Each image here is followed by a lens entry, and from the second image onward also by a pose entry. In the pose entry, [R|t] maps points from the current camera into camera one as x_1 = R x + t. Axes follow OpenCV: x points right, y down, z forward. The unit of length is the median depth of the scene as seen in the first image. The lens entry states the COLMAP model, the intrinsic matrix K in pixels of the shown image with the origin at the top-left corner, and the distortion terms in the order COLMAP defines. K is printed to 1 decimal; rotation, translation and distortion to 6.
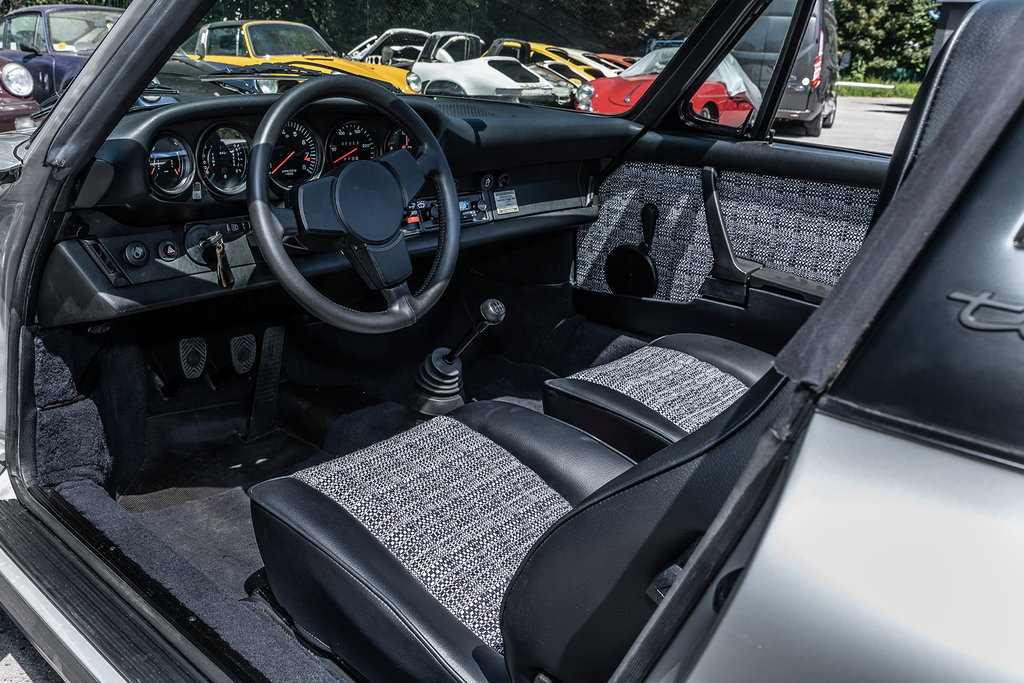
lens RADIAL K [[871.6, 0, 452.6], [0, 871.6, 322.2], [0, 0, 1]] dist [-0.016773, 0.037019]
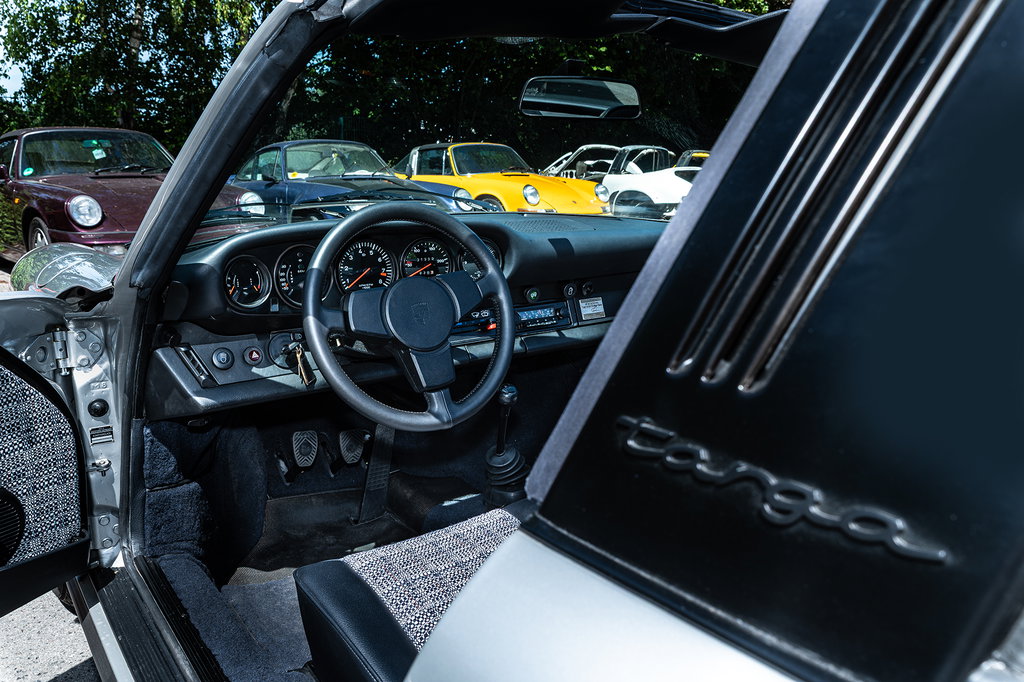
lens RADIAL K [[814.5, 0, 504.8], [0, 814.5, 356.3], [0, 0, 1]] dist [-0.005168, 0.024715]
pose [[0.981810, 0.001833, -0.189858, 0.183136], [-0.015249, 0.997484, -0.069229, -0.010399], [0.189253, 0.070865, 0.979368, 0.003416]]
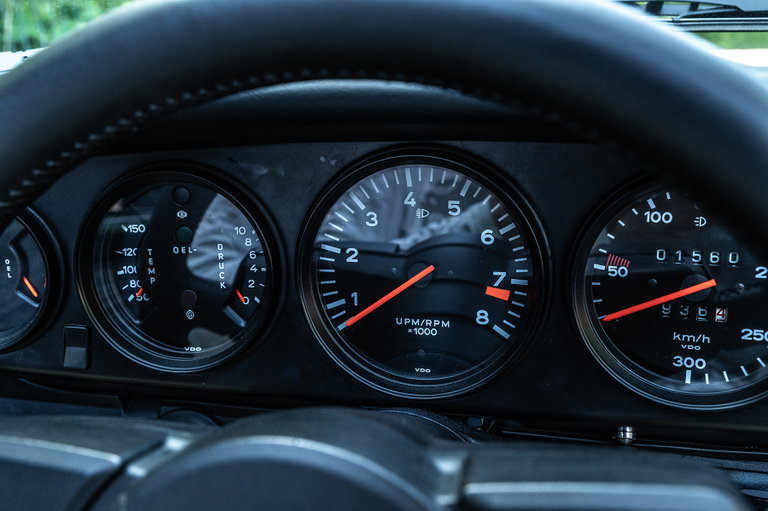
lens RADIAL K [[699.4, 0, 379.5], [0, 699.4, 258.2], [0, 0, 1]] dist [-0.009511, 0.000000]
pose [[0.517844, 0.168612, -0.838694, 0.007796], [-0.203477, 0.976525, 0.070686, -0.202316], [0.830924, 0.134050, 0.539996, 0.817448]]
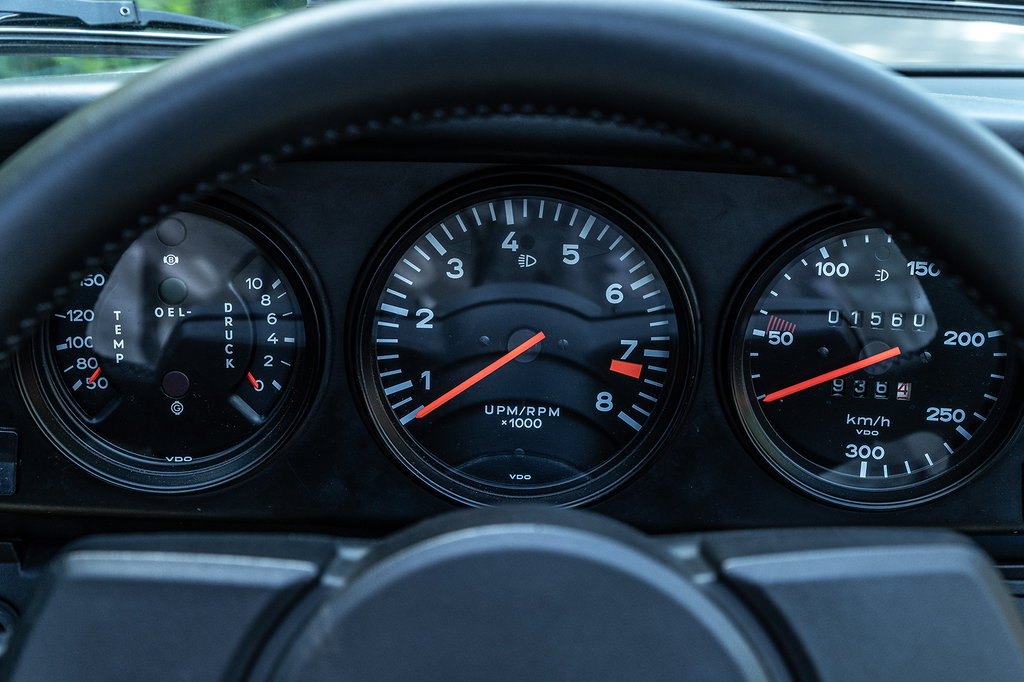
lens RADIAL K [[1308.5, 0, 506.9], [0, 1308.5, 341.7], [0, 0, 1]] dist [-0.005123, 0.000000]
pose [[0.705241, 0.181638, -0.685305, 0.035020], [-0.209654, 0.976823, 0.043151, -0.196933], [0.677260, 0.113245, 0.726976, 0.721833]]
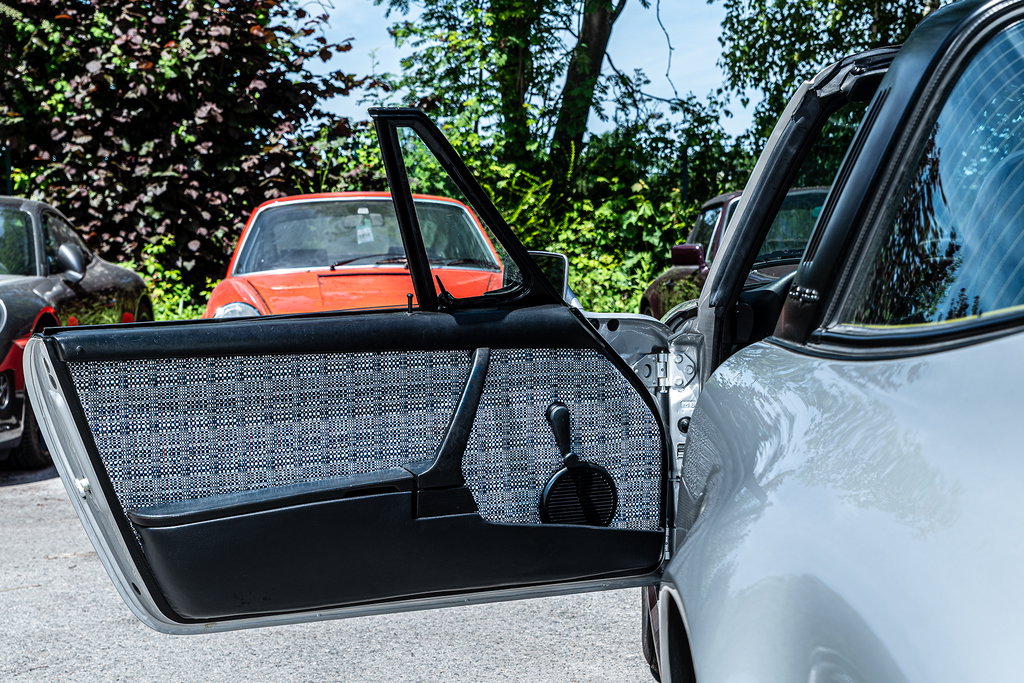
lens RADIAL K [[1772.8, 0, 515.4], [0, 1772.8, 342.7], [0, 0, 1]] dist [0.052233, 0.000000]
pose [[0.661680, -0.018545, -0.749557, 1.121218], [-0.178314, 0.967120, -0.181336, 0.346879], [0.728275, 0.253643, 0.636617, -0.806619]]
